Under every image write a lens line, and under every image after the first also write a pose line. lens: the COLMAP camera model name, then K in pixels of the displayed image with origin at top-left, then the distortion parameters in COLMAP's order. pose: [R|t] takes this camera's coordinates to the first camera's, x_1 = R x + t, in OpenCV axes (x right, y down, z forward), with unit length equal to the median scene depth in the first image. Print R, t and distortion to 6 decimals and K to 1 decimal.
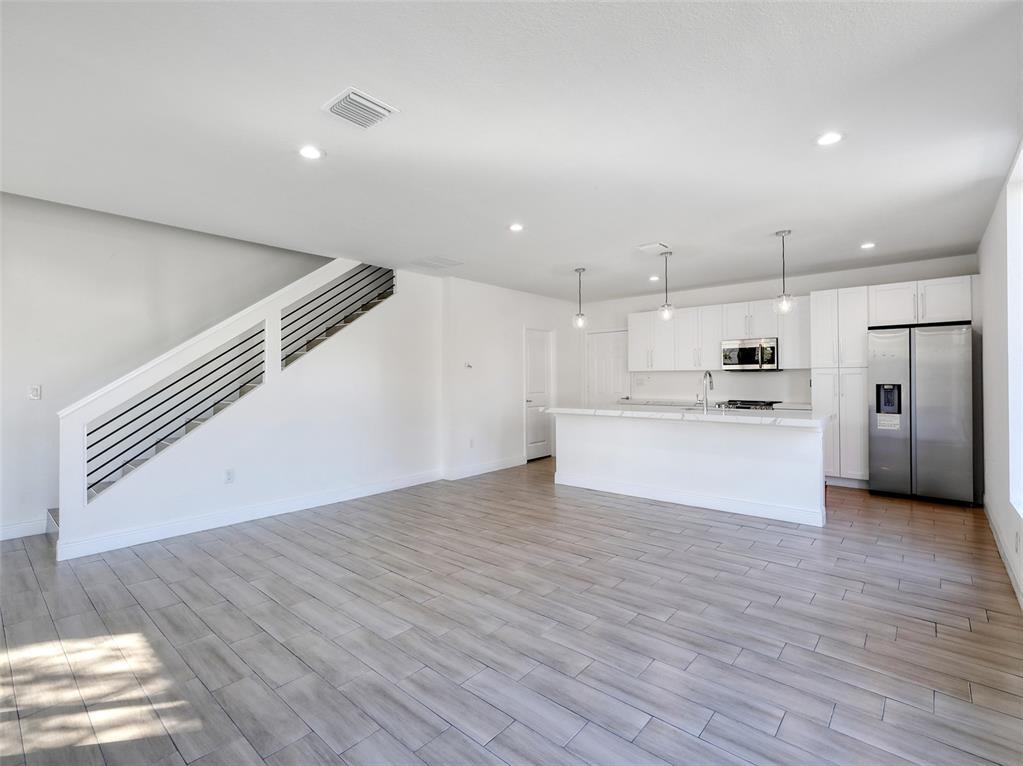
lens RADIAL K [[478.4, 0, 507.0], [0, 478.4, 374.5], [0, 0, 1]] dist [0.020611, 0.000465]
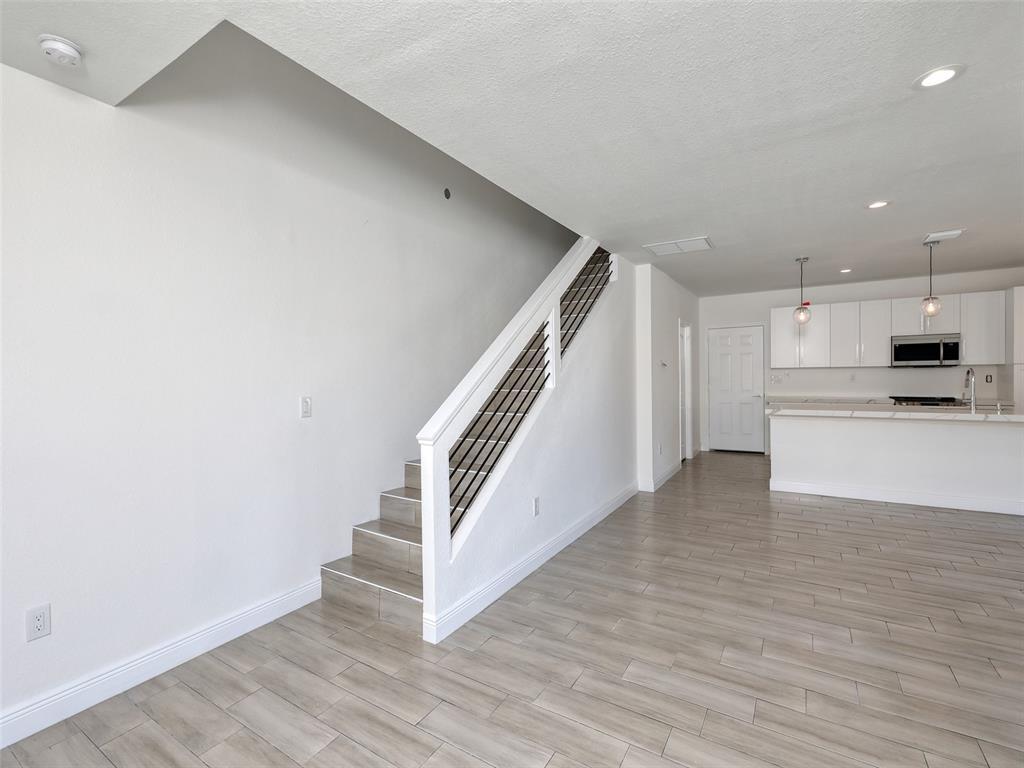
lens RADIAL K [[478.9, 0, 507.5], [0, 478.9, 375.5], [0, 0, 1]] dist [0.020611, 0.000465]
pose [[0.985058, -0.010236, 0.171918, -0.716963], [0.008432, 0.999901, 0.011220, -0.011555], [-0.172016, -0.009603, 0.985047, 0.223627]]
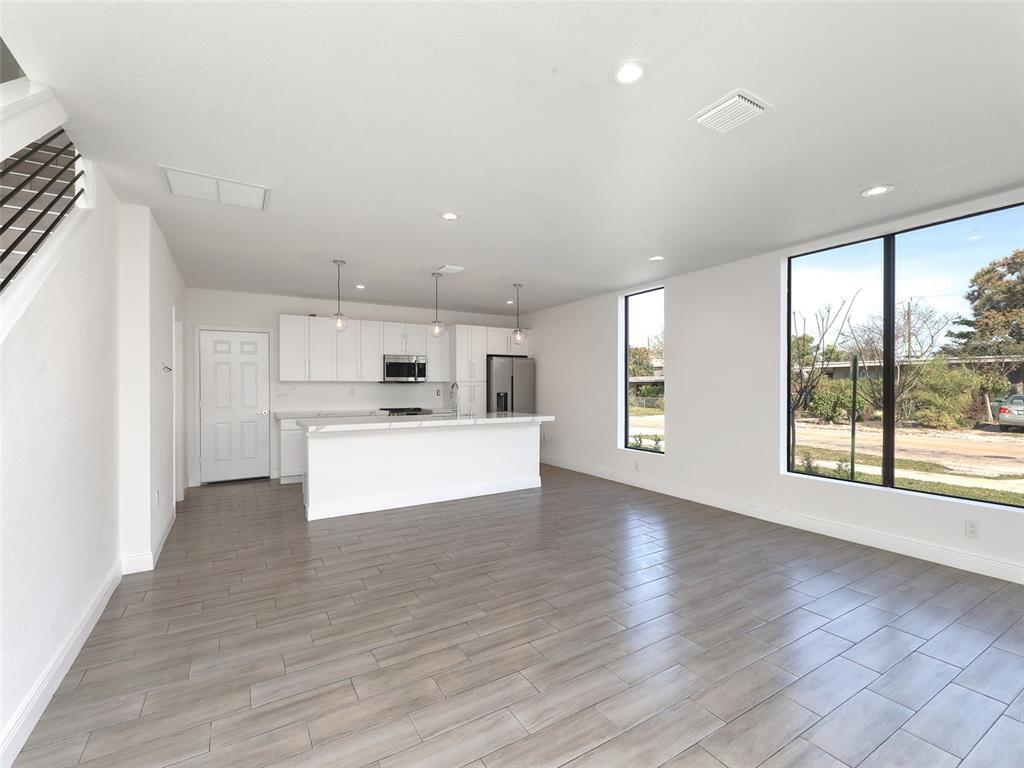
lens RADIAL K [[459.0, 0, 510.8], [0, 459.0, 388.9], [0, 0, 1]] dist [-0.002284, 0.000507]
pose [[0.305280, 0.000726, 0.952262, -0.670594], [-0.004601, 0.999989, 0.000712, 0.008273], [-0.952251, -0.004599, 0.305280, 0.580404]]
